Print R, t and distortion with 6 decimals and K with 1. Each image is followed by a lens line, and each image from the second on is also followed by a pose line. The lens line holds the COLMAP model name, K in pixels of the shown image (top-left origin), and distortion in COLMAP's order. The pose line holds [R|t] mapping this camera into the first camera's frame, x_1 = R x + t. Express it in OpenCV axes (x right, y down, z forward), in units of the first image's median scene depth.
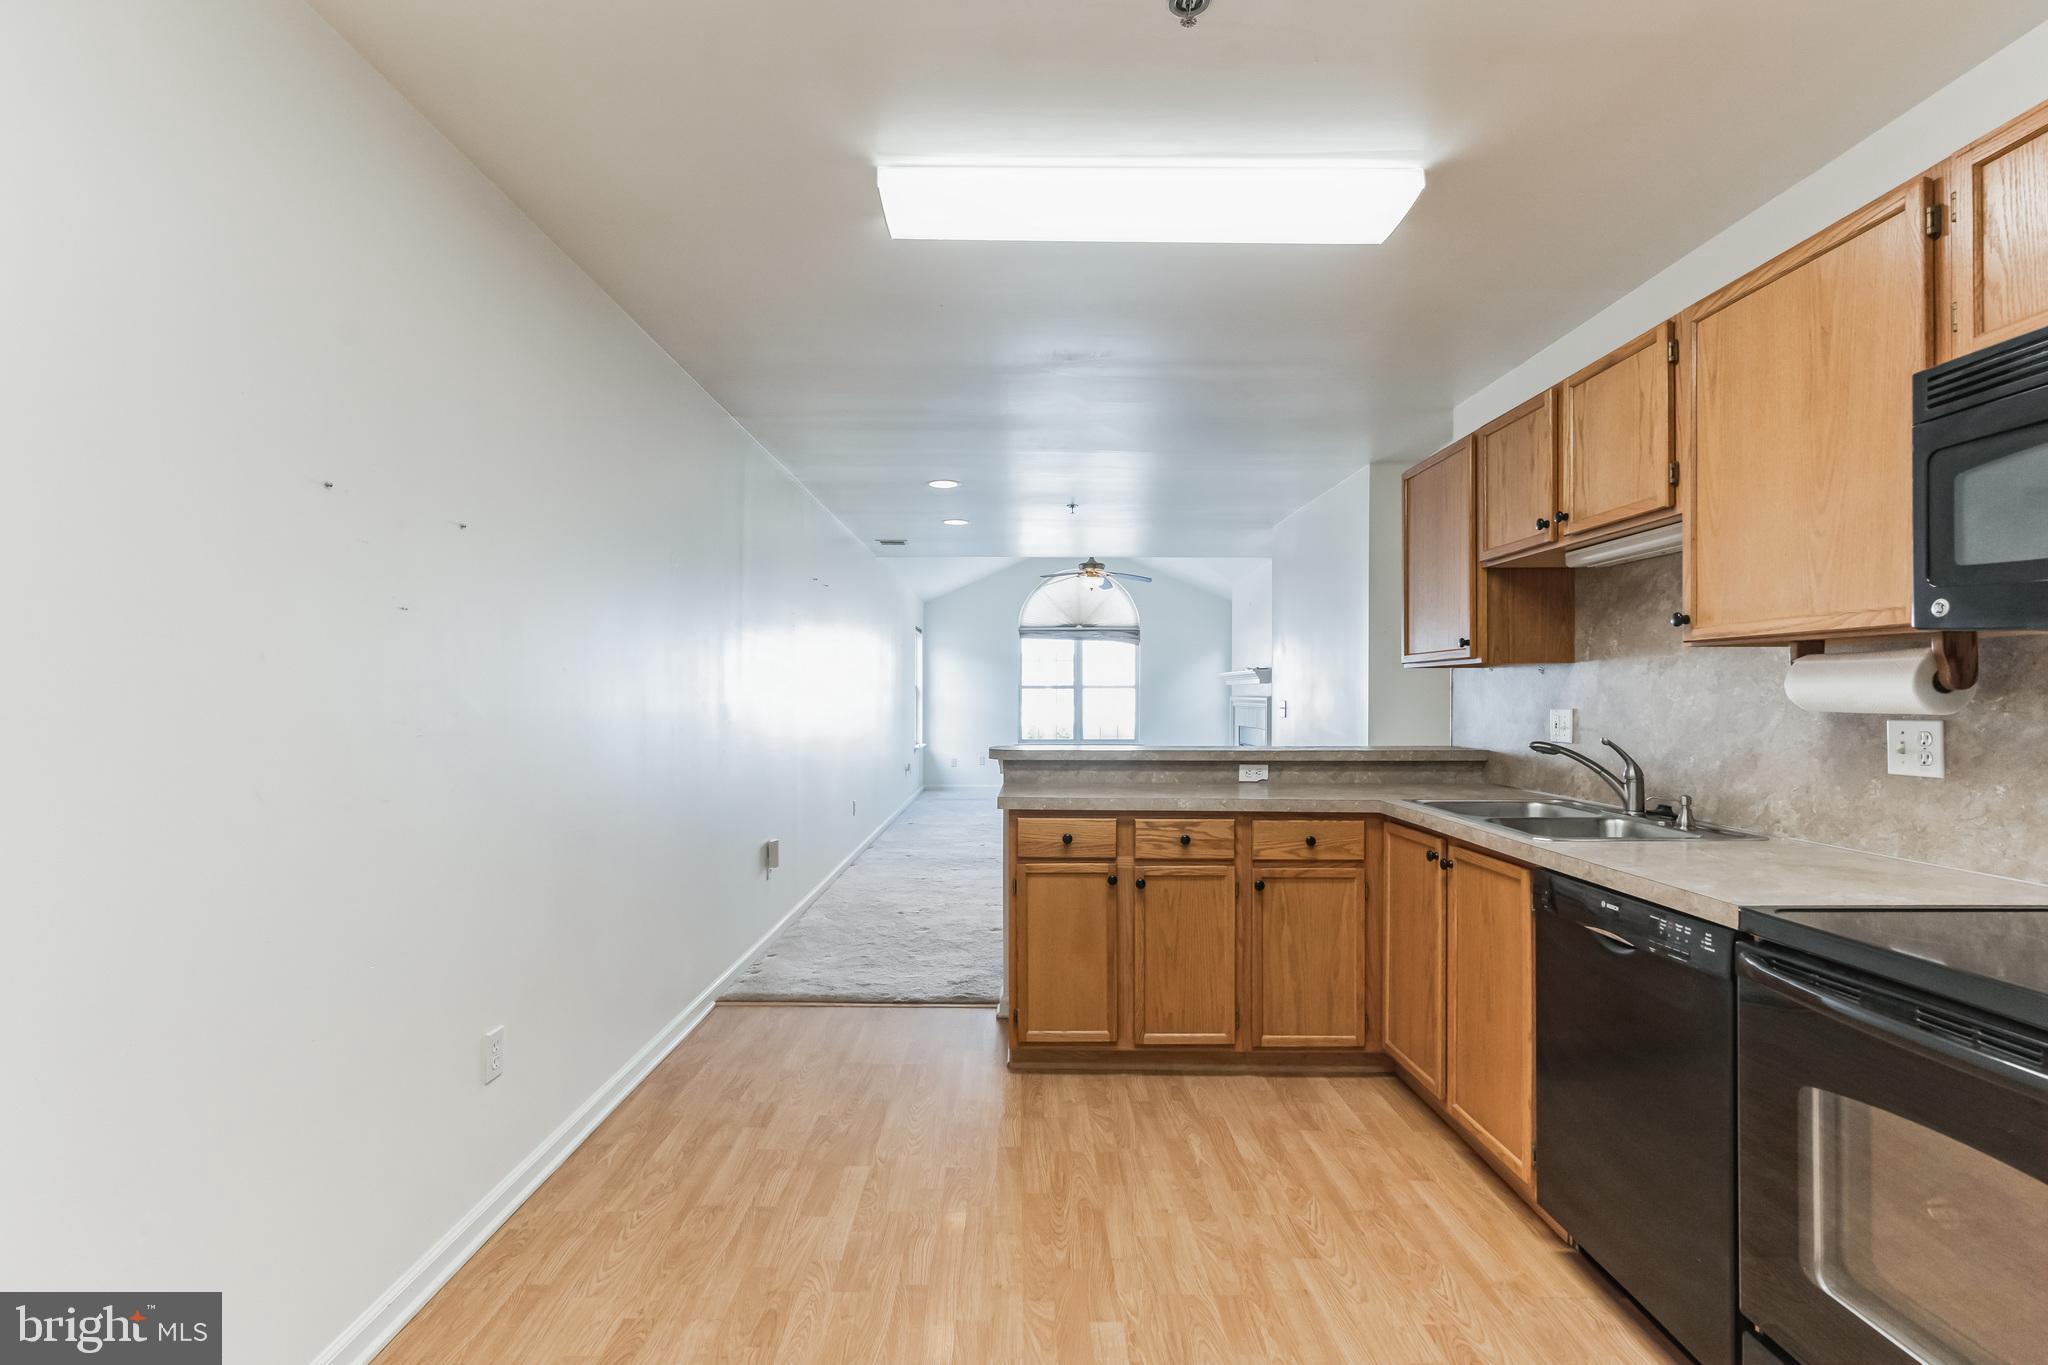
lens RADIAL K [[942.3, 0, 1017.5], [0, 942.3, 696.1], [0, 0, 1]] dist [-0.000709, 0.000181]
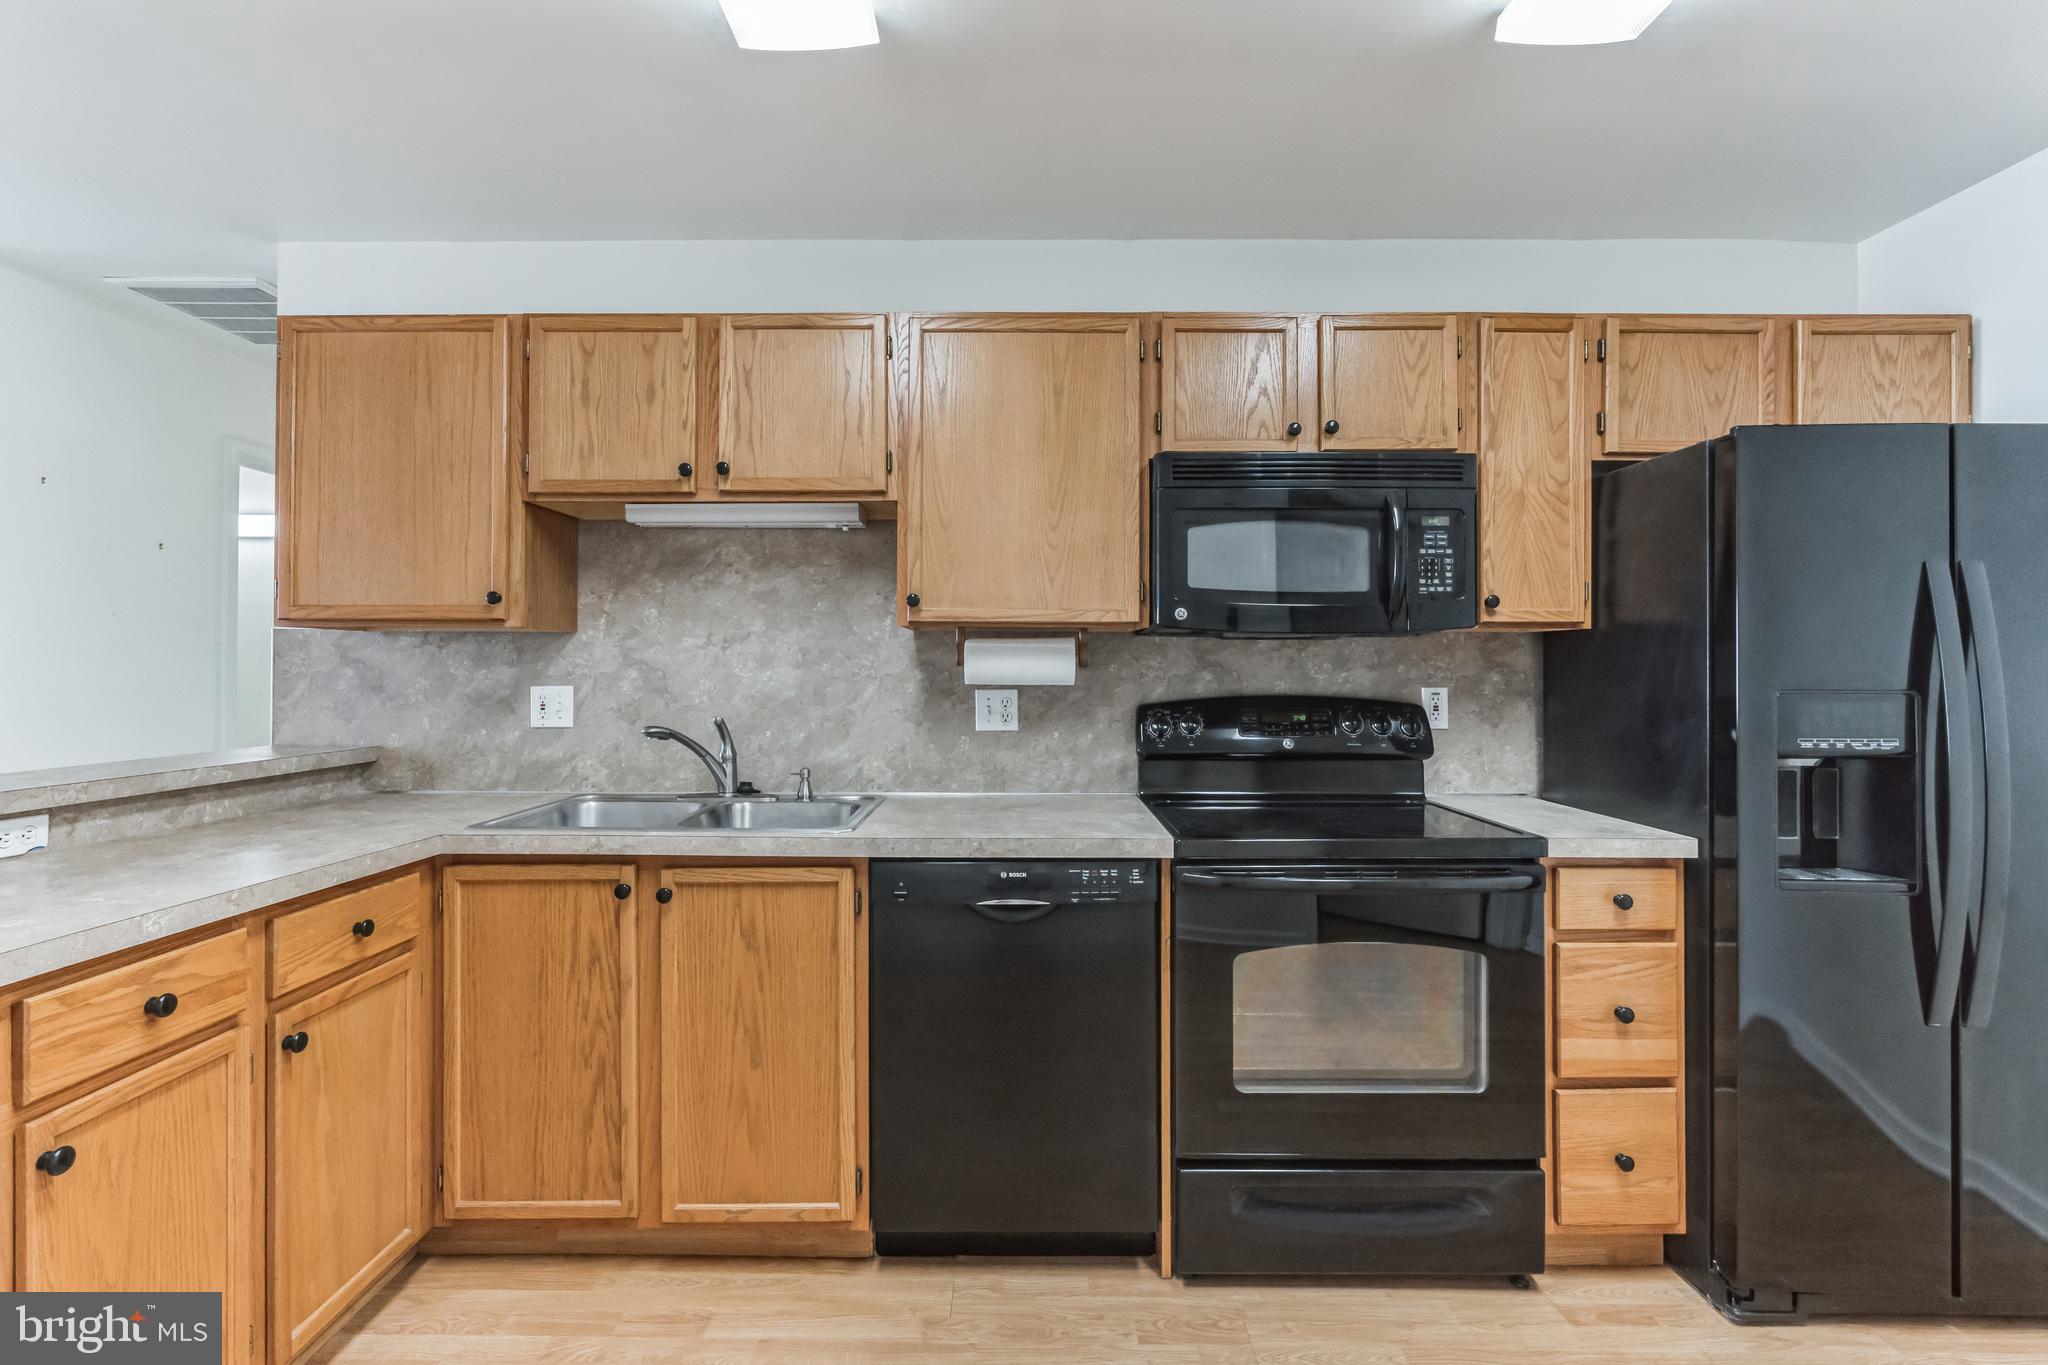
lens RADIAL K [[937.4, 0, 1018.9], [0, 937.4, 658.3], [0, 0, 1]] dist [-0.008654, -0.000047]
pose [[0.005962, 0.010576, 0.999926, -0.328973], [-0.000631, 0.999944, -0.010572, -0.003968], [-0.999982, -0.000568, 0.005969, 0.795669]]
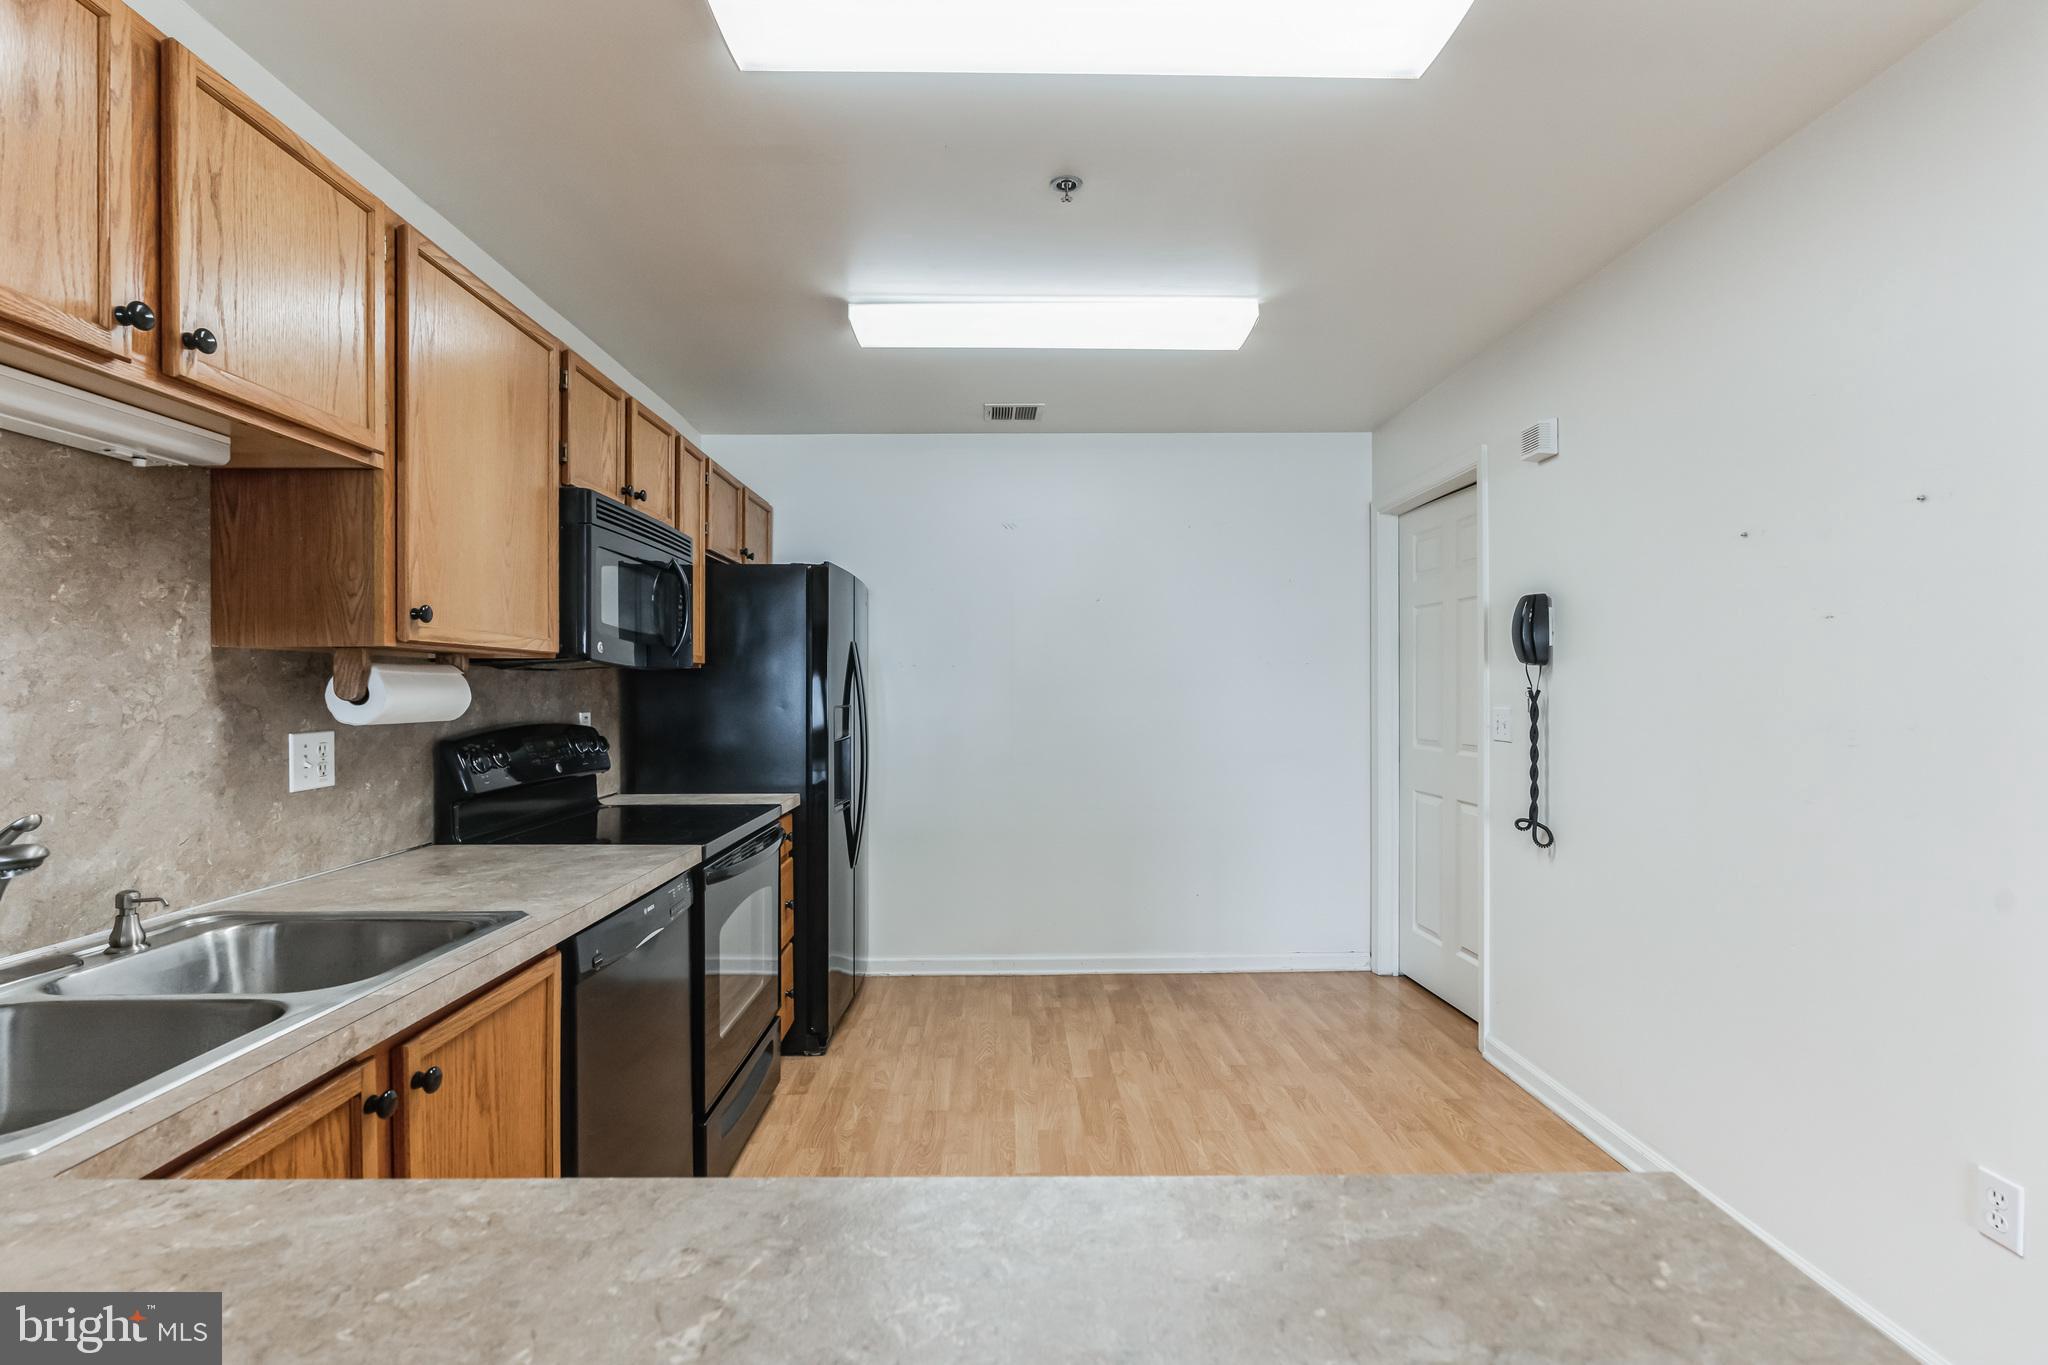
lens RADIAL K [[920.6, 0, 993.0], [0, 920.6, 690.0], [0, 0, 1]] dist [-0.000441, -0.000004]
pose [[-0.999929, 0.002716, 0.011635, 0.191118], [0.002756, 0.999991, 0.003371, -0.016300], [-0.011625, 0.003403, -0.999927, 1.618165]]
